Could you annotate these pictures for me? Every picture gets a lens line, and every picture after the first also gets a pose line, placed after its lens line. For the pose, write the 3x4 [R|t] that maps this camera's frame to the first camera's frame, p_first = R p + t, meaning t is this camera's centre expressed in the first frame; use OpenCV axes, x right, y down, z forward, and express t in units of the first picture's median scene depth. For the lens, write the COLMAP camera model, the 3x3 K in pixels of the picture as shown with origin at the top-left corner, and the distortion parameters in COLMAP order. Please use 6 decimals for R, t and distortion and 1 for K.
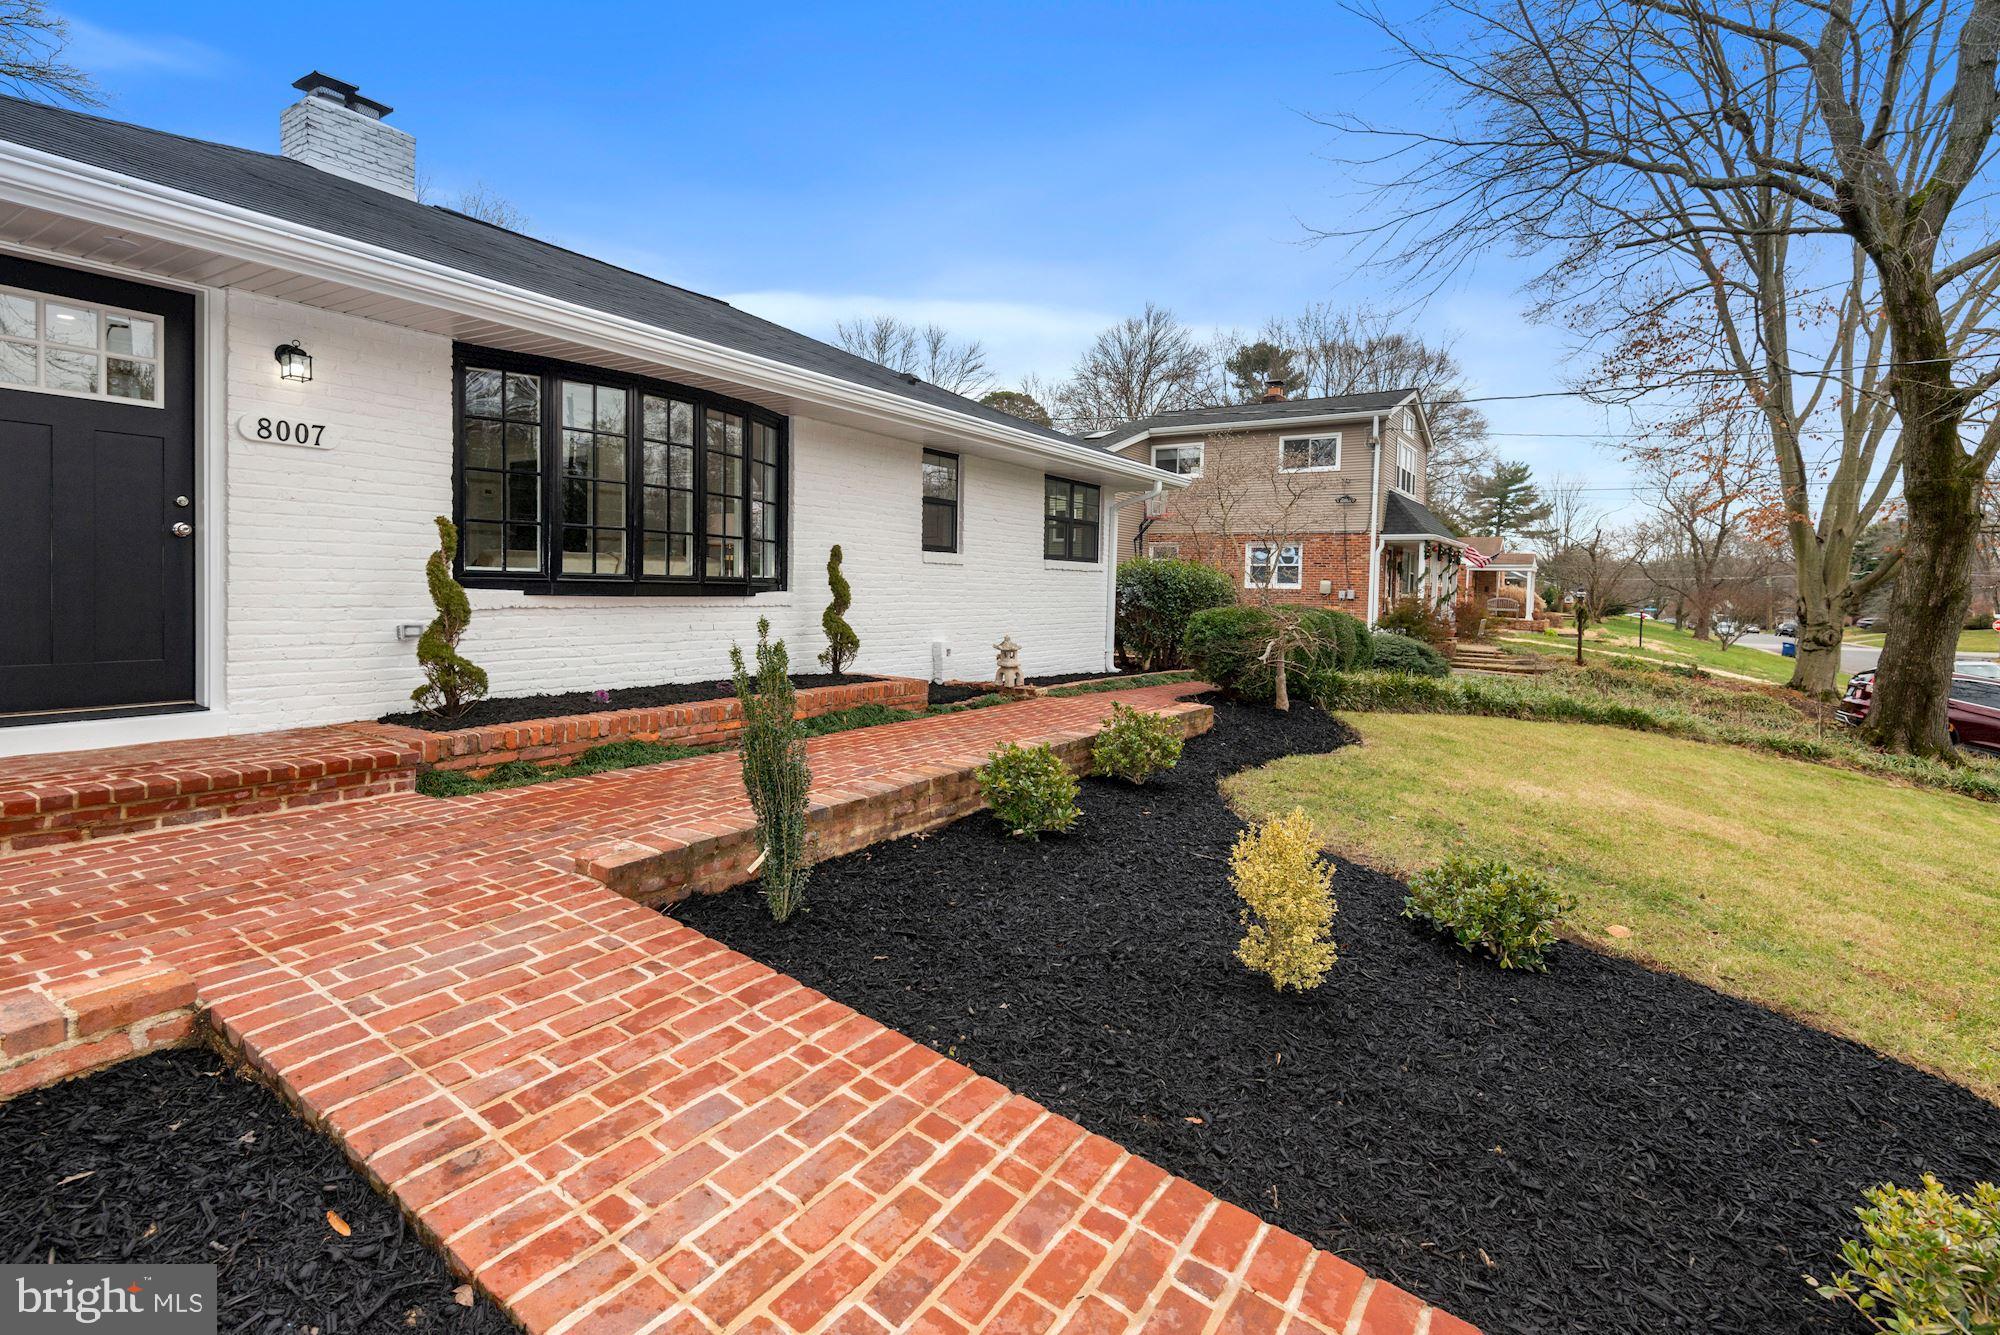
lens RADIAL K [[979.8, 0, 1019.2], [0, 979.8, 613.8], [0, 0, 1]] dist [0.001496, -0.000358]
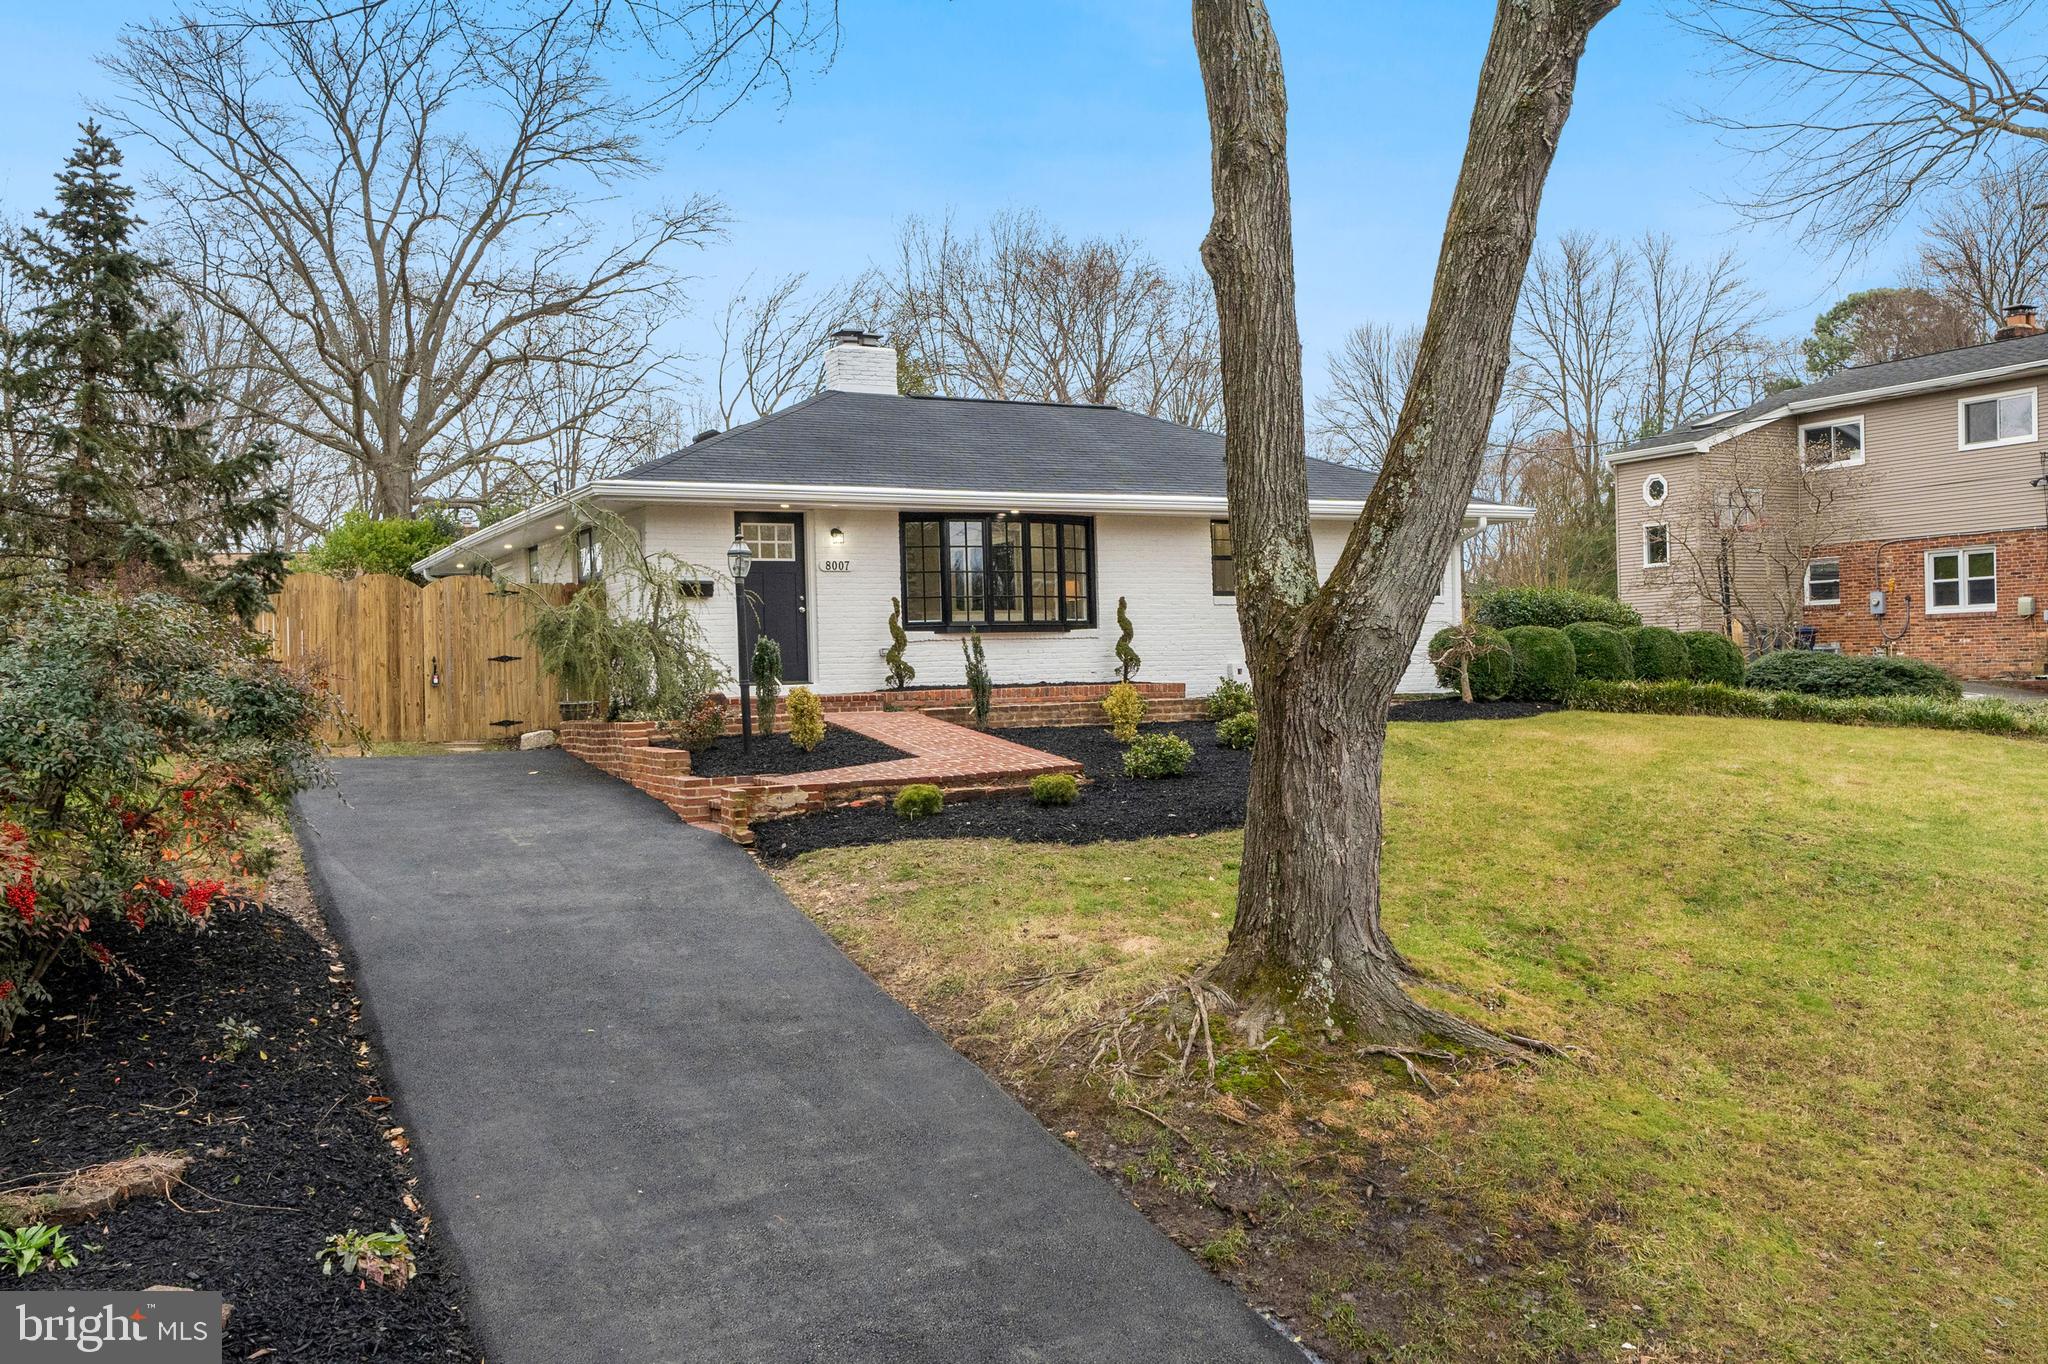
lens RADIAL K [[1705.0, 0, 1024.0], [0, 1705.0, 682.0], [0, 0, 1]] dist [0.001517, -0.002768]
pose [[0.862516, -0.041526, -0.504323, 1.101243], [0.030874, 0.999089, -0.029464, 0.147084], [0.505087, 0.009842, 0.863012, -1.495293]]
